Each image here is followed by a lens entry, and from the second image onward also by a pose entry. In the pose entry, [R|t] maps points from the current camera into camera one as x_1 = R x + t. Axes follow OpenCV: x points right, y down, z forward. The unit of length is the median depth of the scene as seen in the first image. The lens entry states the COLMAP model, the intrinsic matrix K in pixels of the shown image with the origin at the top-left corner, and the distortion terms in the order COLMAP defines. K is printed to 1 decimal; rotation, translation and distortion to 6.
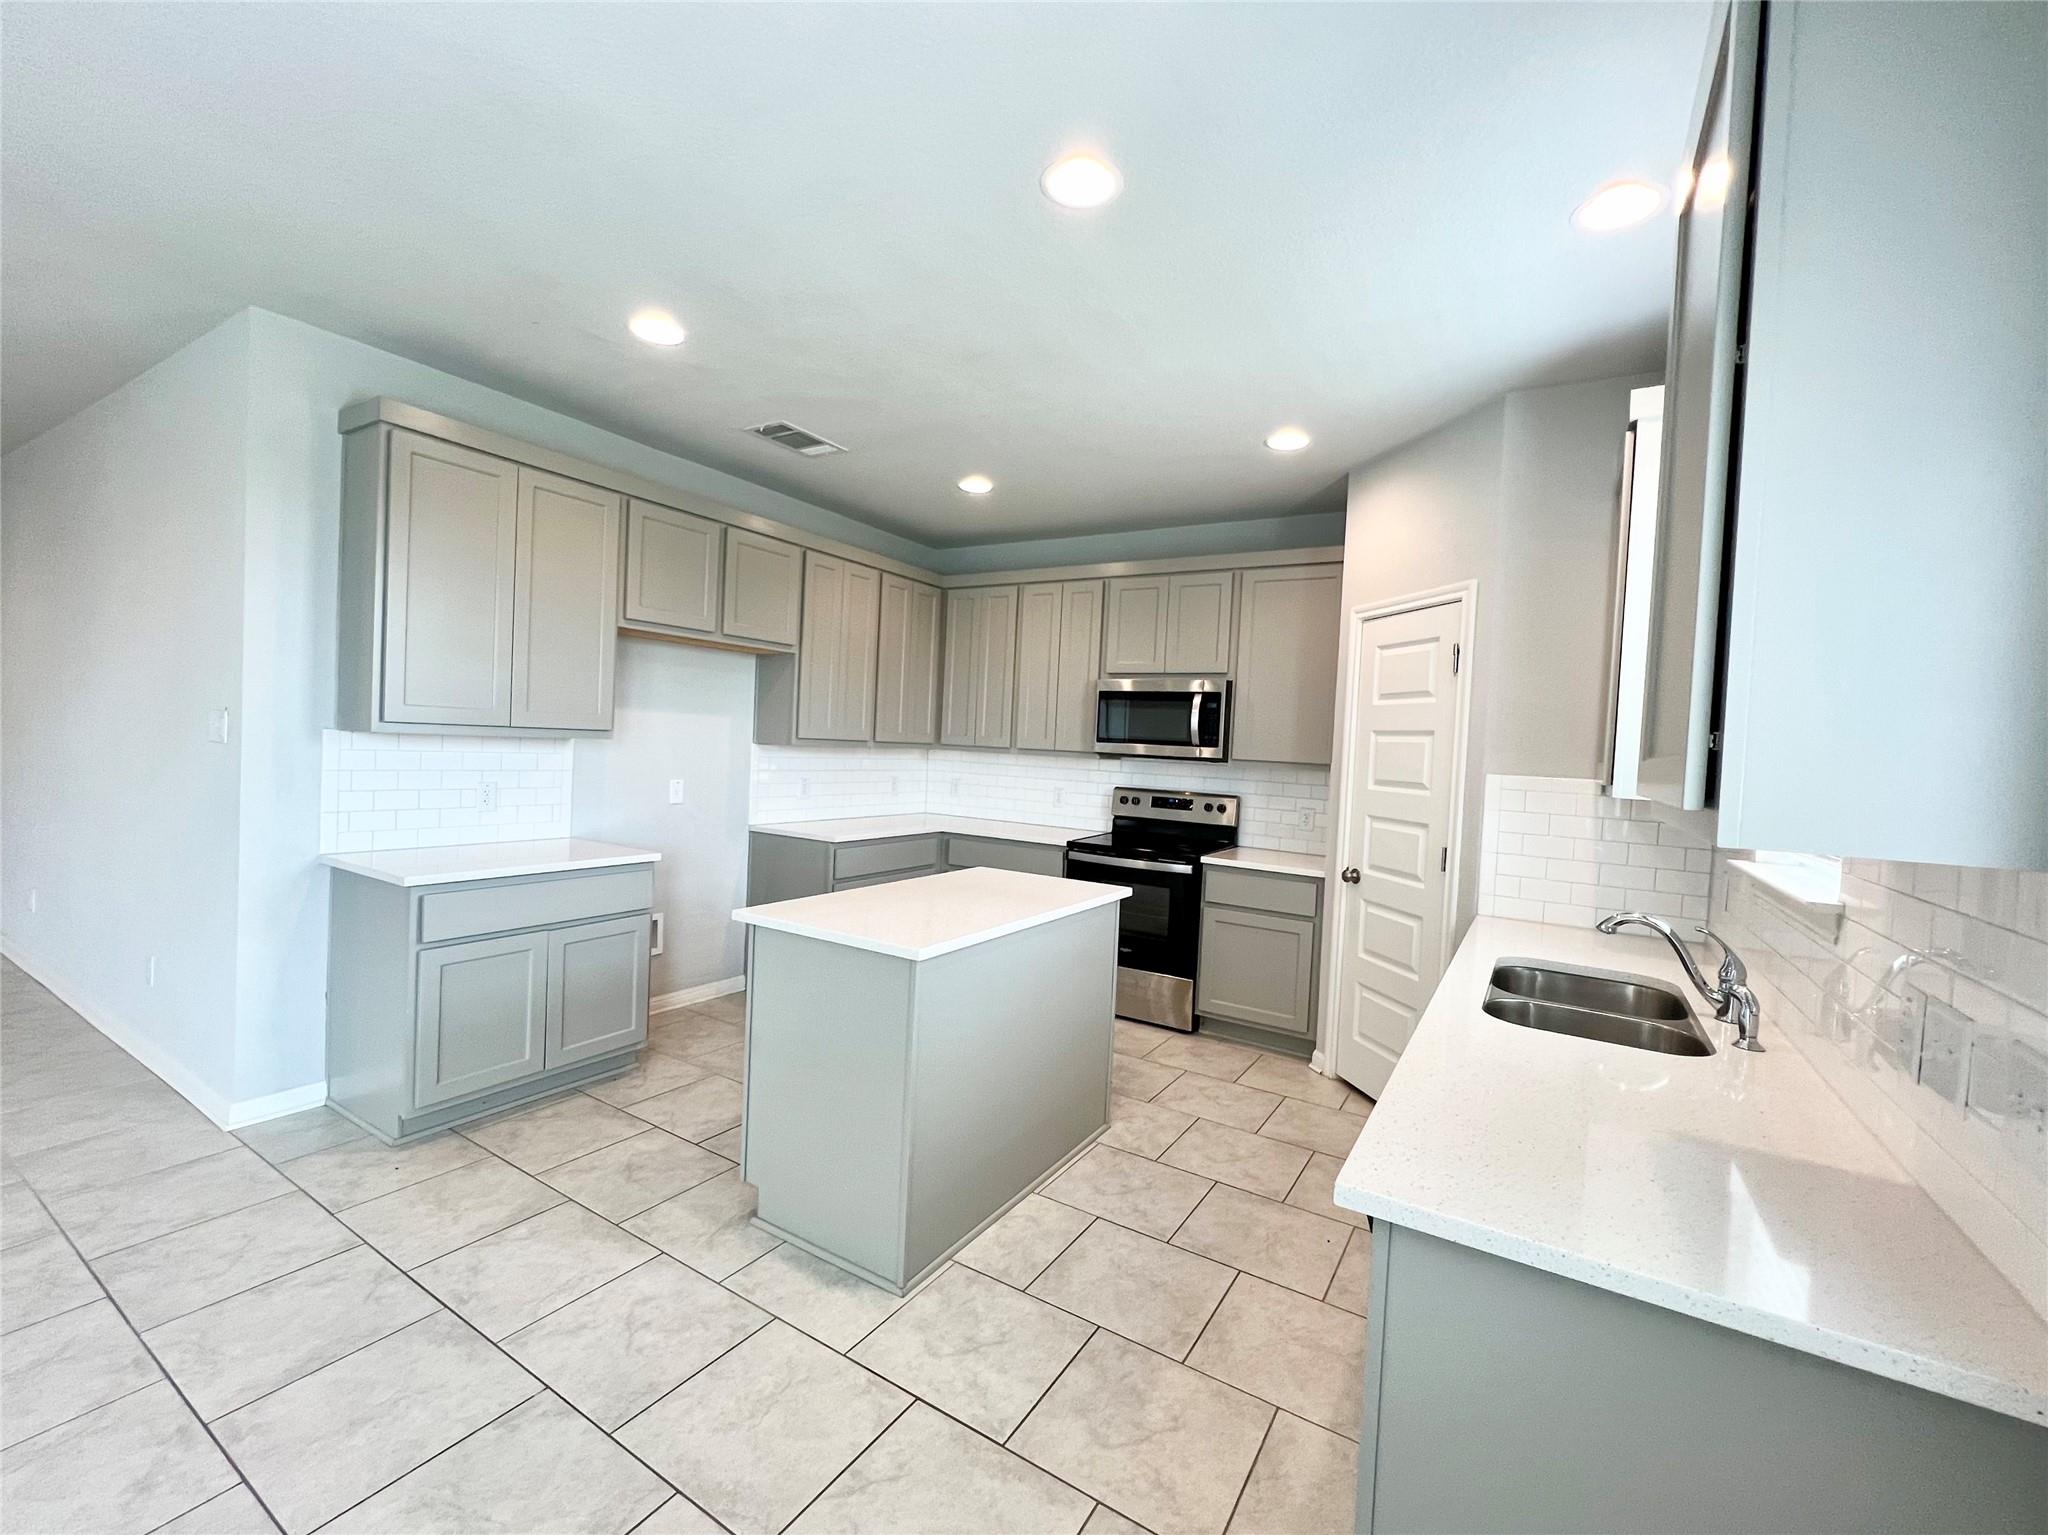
lens RADIAL K [[859.9, 0, 1020.2], [0, 859.9, 763.8], [0, 0, 1]] dist [-0.002218, -0.000047]
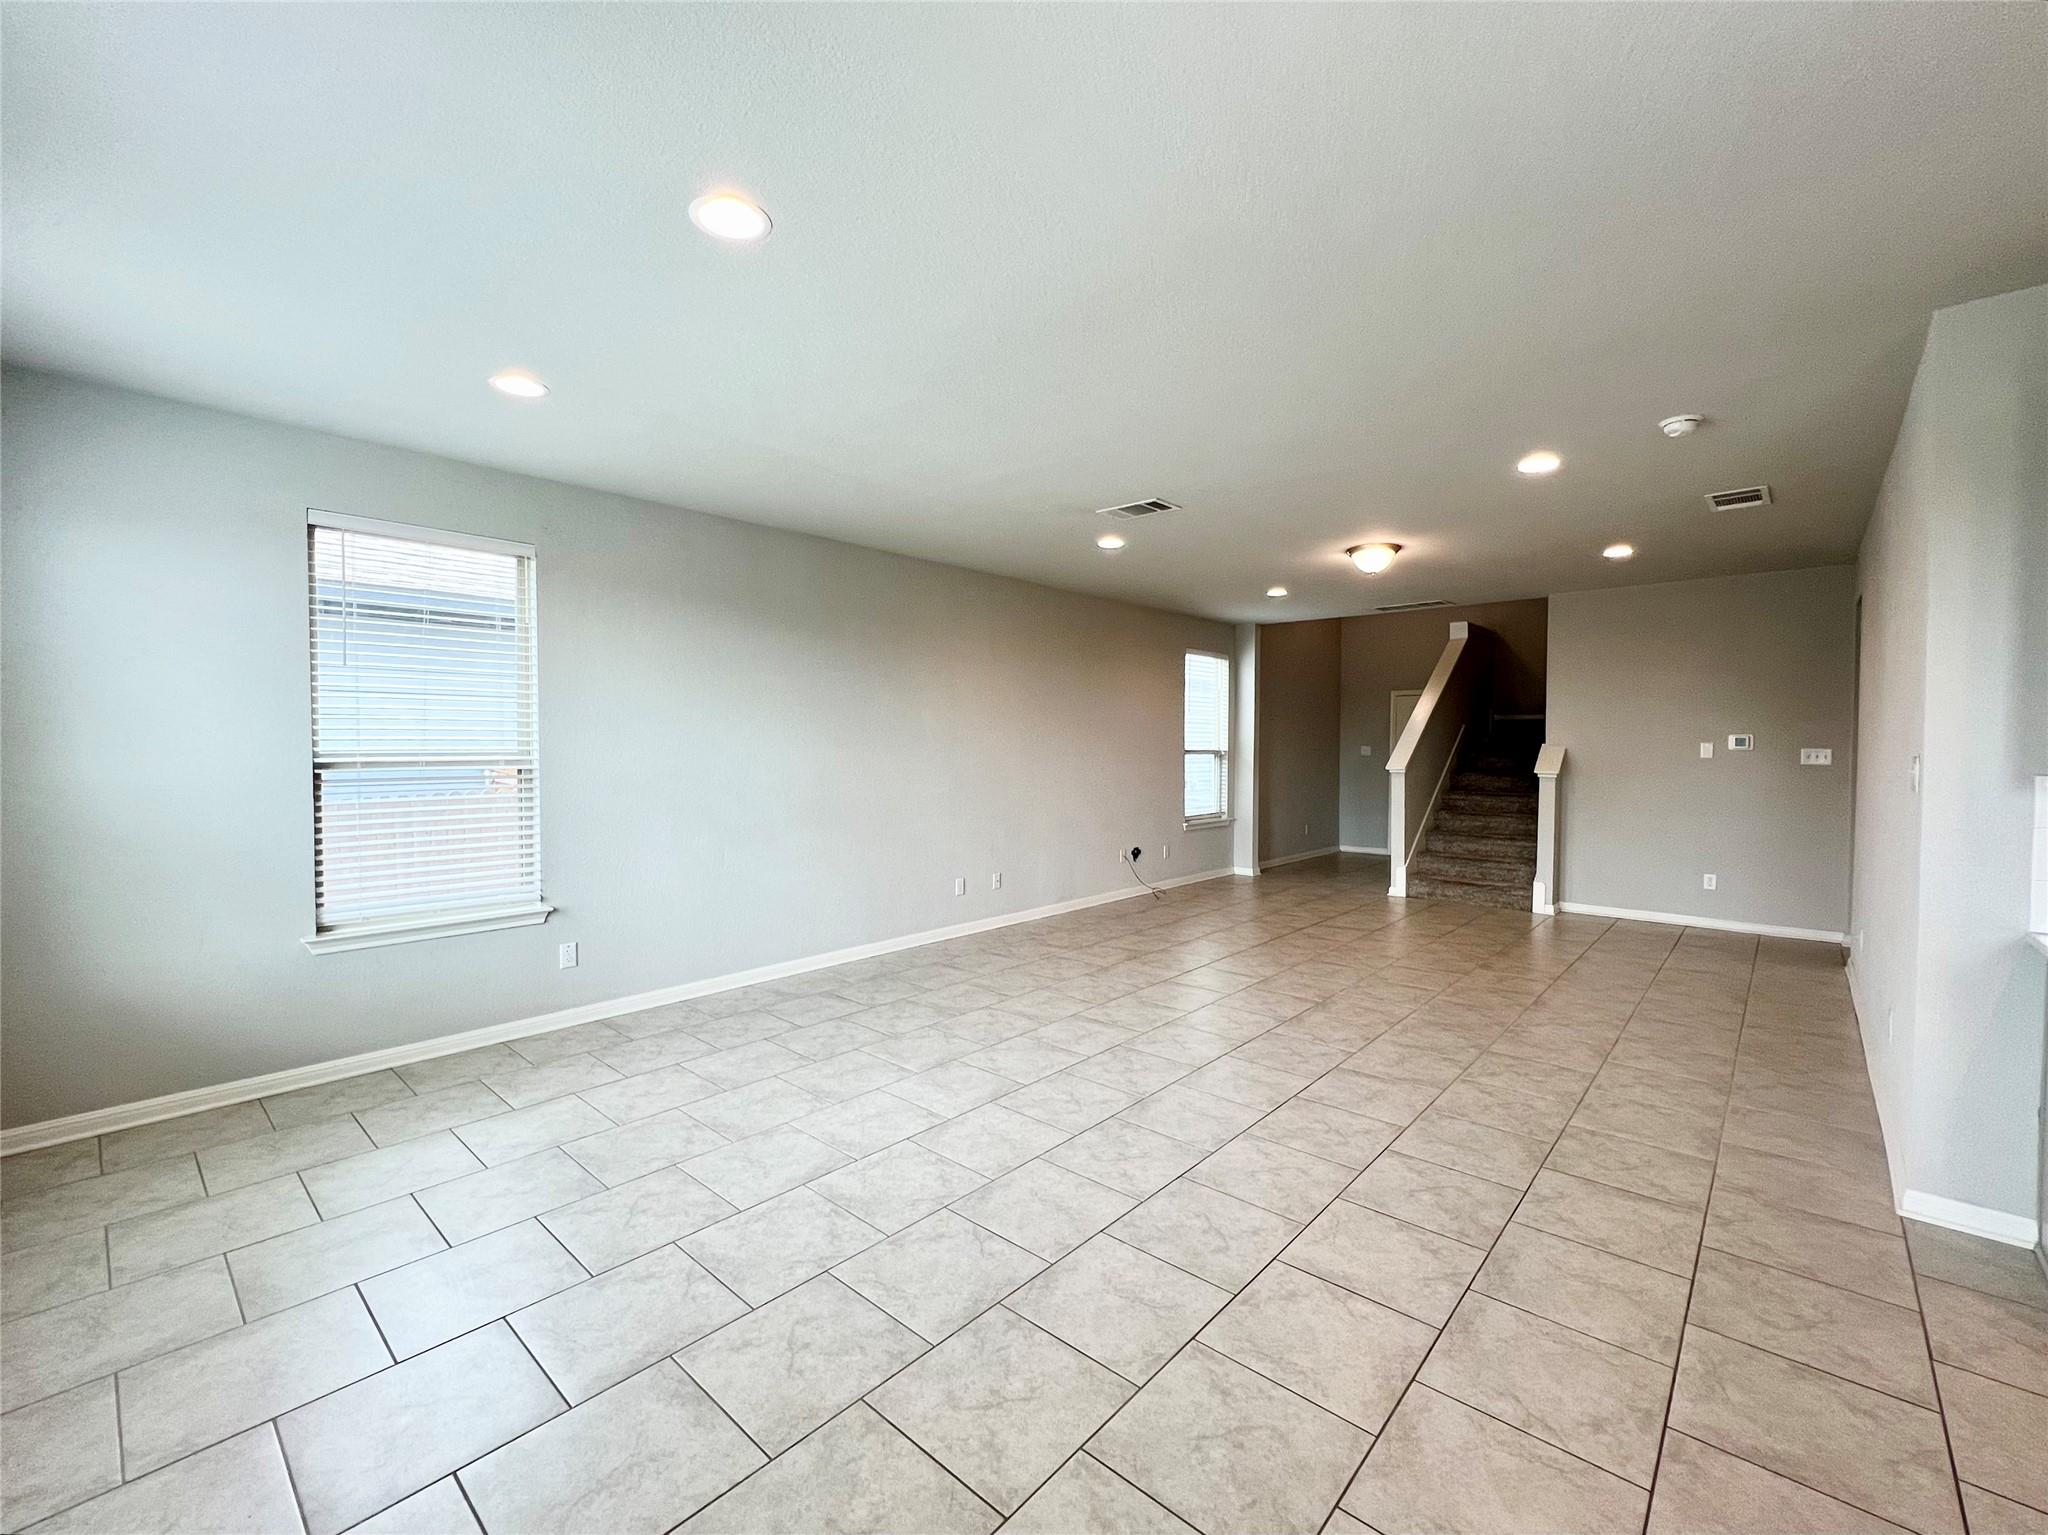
lens RADIAL K [[859.9, 0, 1020.2], [0, 859.9, 763.8], [0, 0, 1]] dist [-0.002218, -0.000047]
pose [[-0.177818, -0.026796, -0.983698, 0.194896], [-0.040221, 0.998992, -0.019942, 0.003231], [0.983241, 0.036020, -0.178717, 0.279940]]
